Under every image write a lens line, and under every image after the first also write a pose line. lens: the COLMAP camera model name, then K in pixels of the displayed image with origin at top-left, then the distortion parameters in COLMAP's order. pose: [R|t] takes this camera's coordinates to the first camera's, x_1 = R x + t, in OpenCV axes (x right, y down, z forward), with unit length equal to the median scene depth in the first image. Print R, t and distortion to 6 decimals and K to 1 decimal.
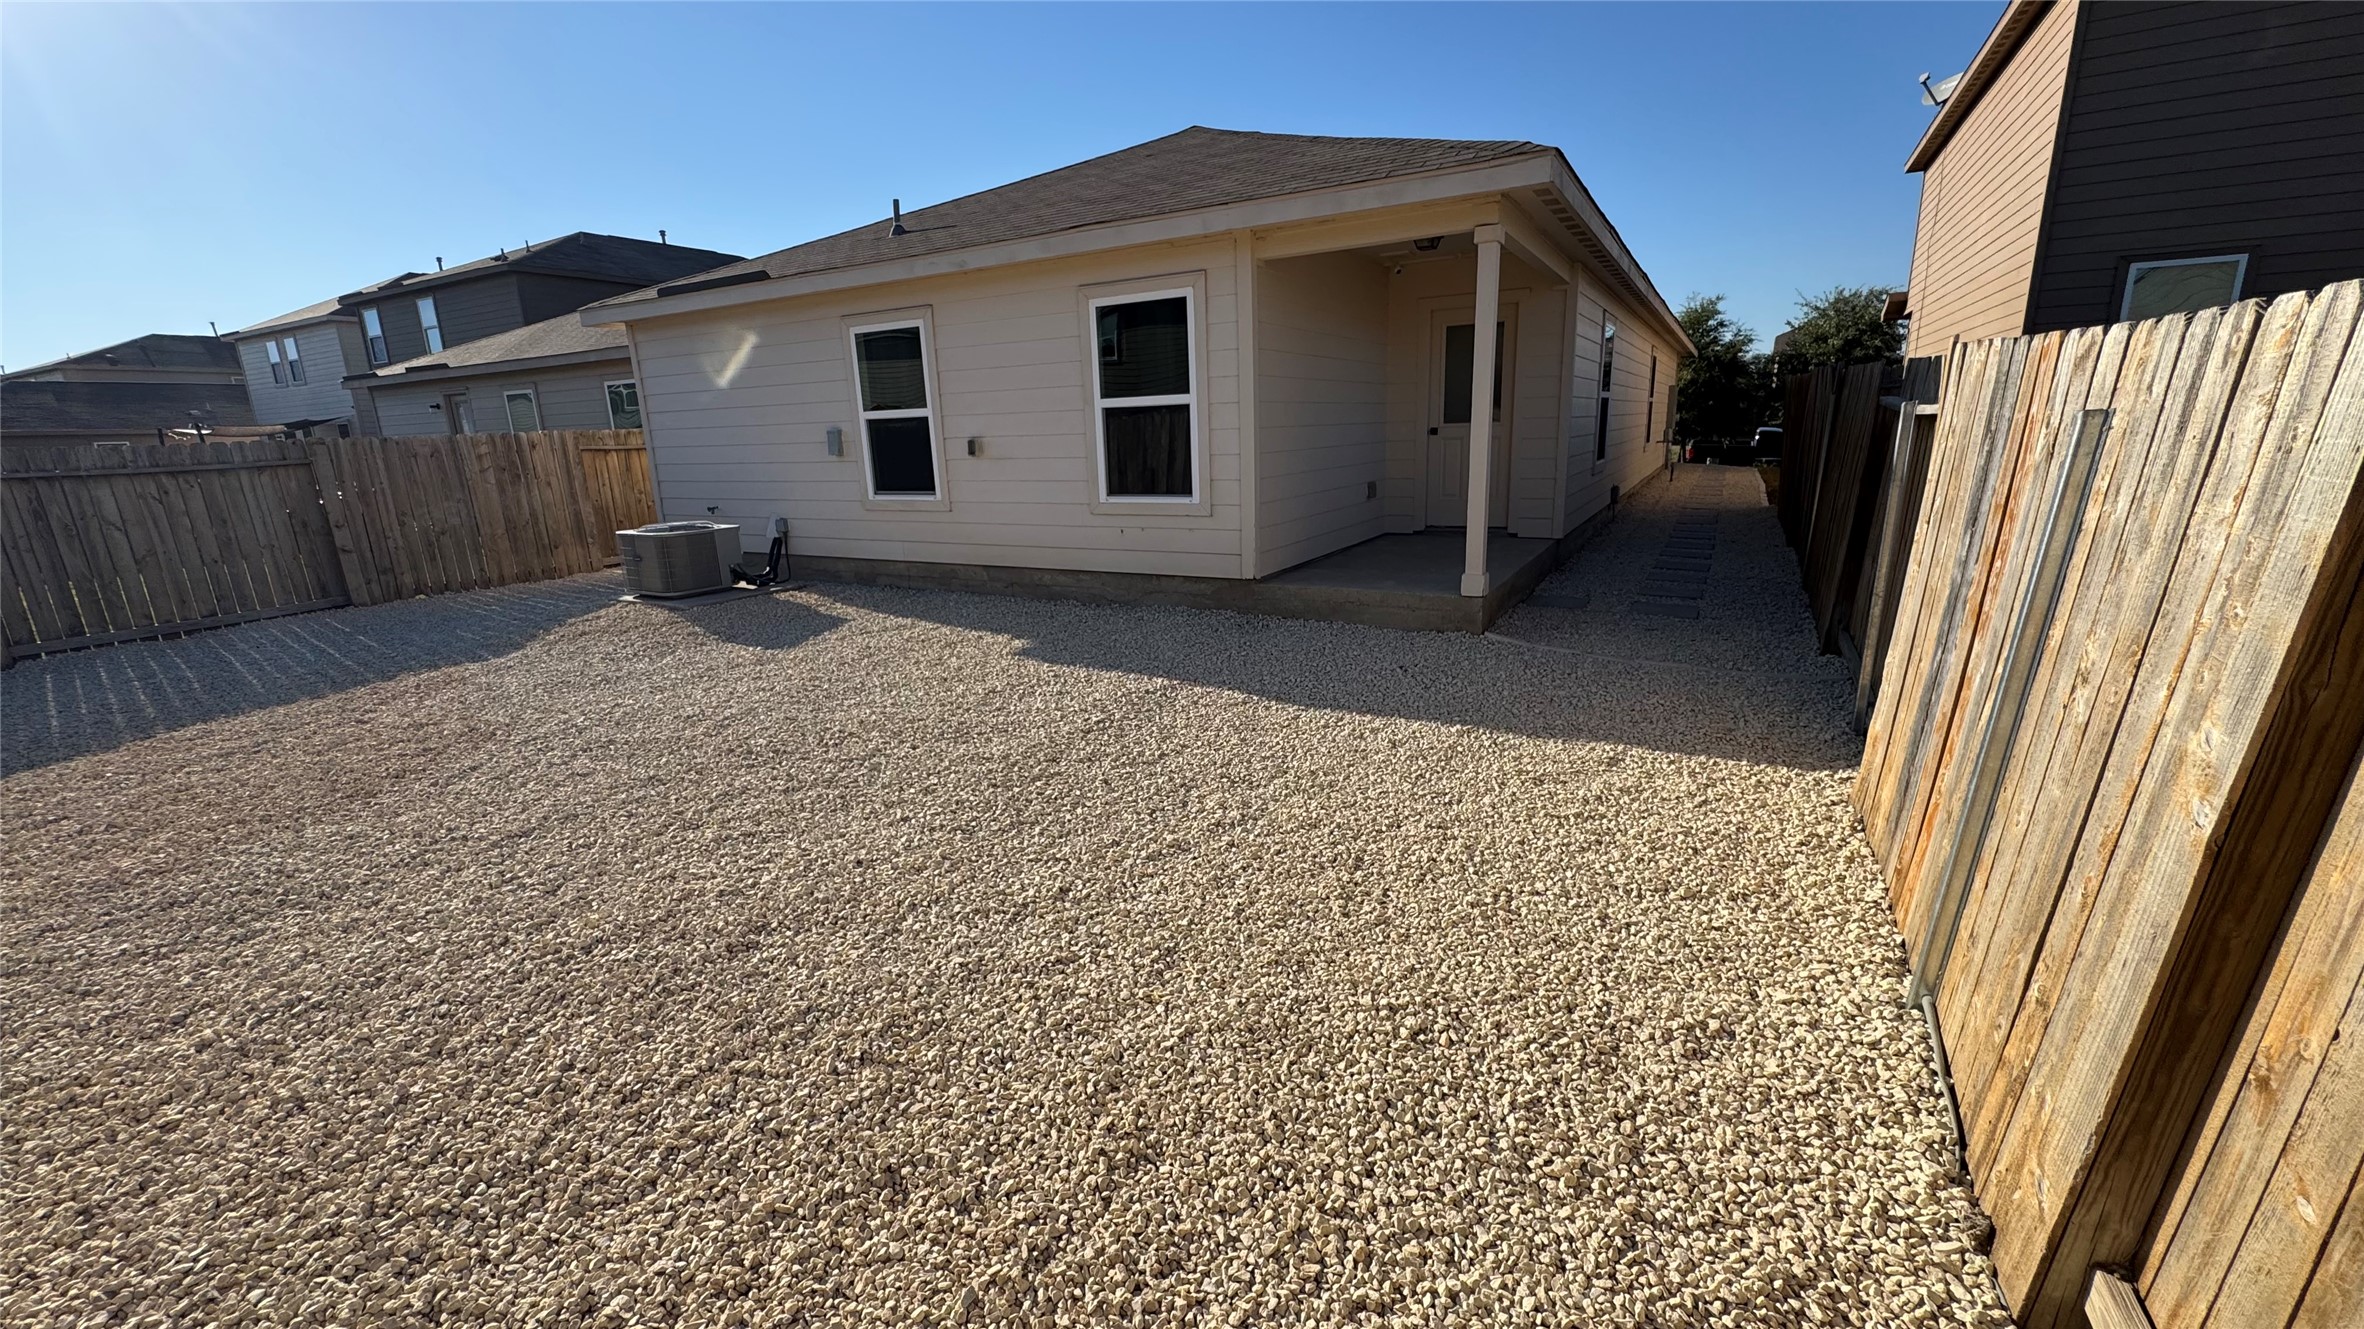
lens RADIAL K [[944.8, 0, 1175.4], [0, 944.8, 665.9], [0, 0, 1]] dist [0.001033, -0.000797]
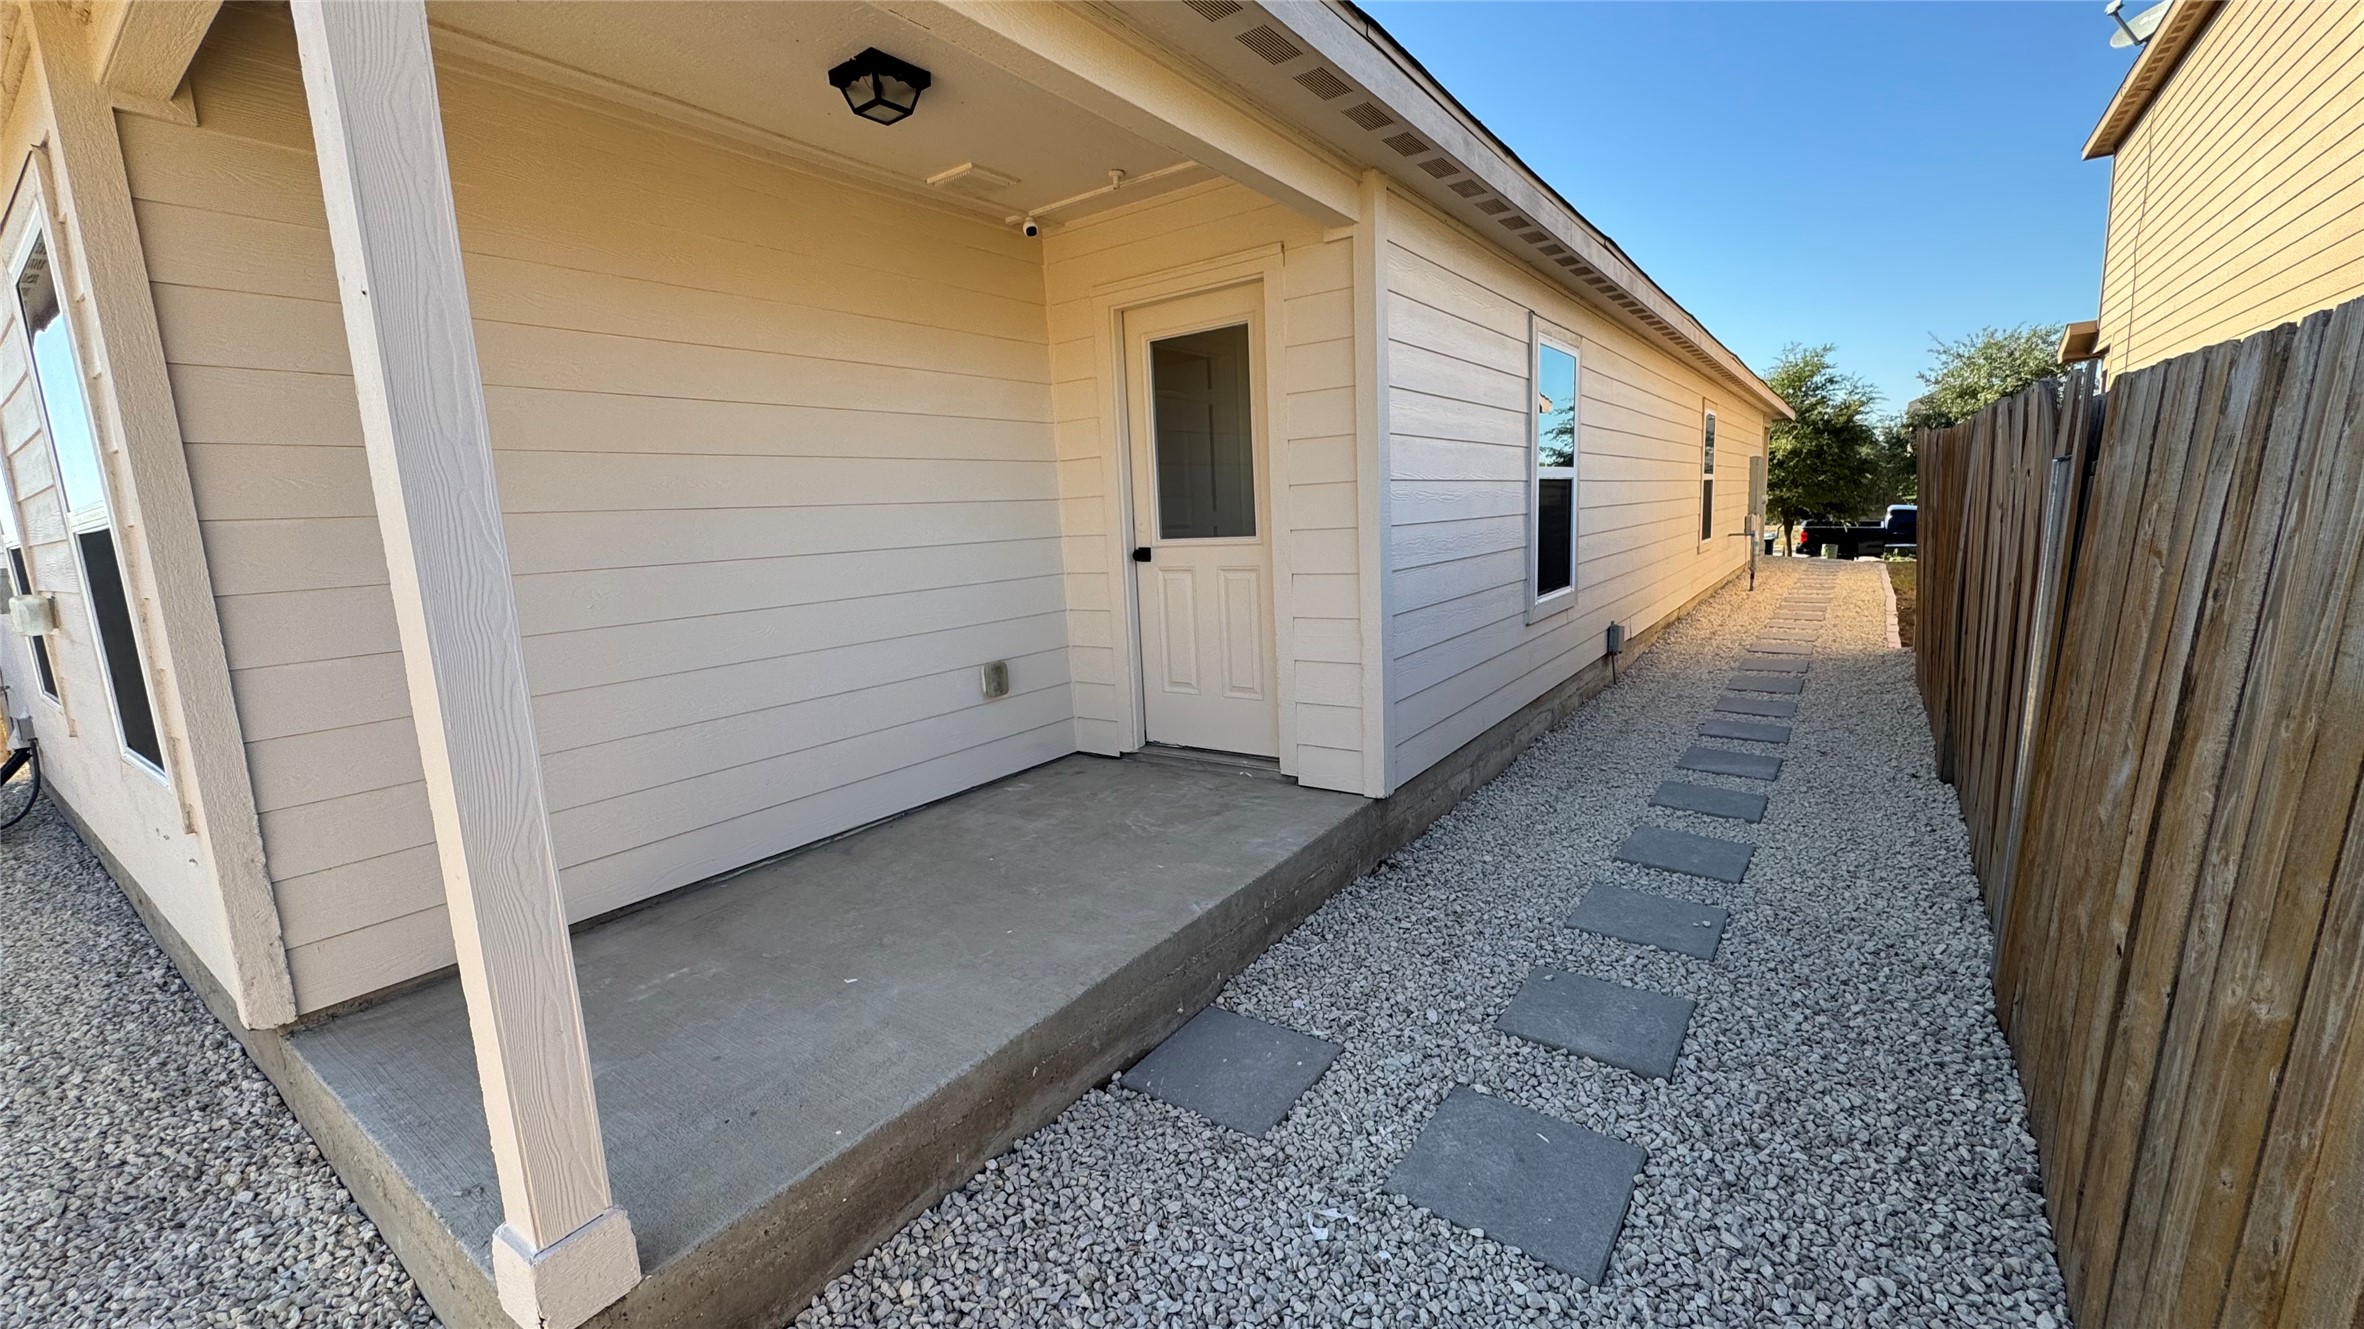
lens RADIAL K [[944.8, 0, 1175.0], [0, 944.8, 663.5], [0, 0, 1]] dist [0.001033, -0.000797]
pose [[0.994269, -0.000010, -0.106908, 0.184567], [-0.009398, 0.996120, -0.087500, -0.080631], [0.106494, 0.088004, 0.990411, 0.282330]]
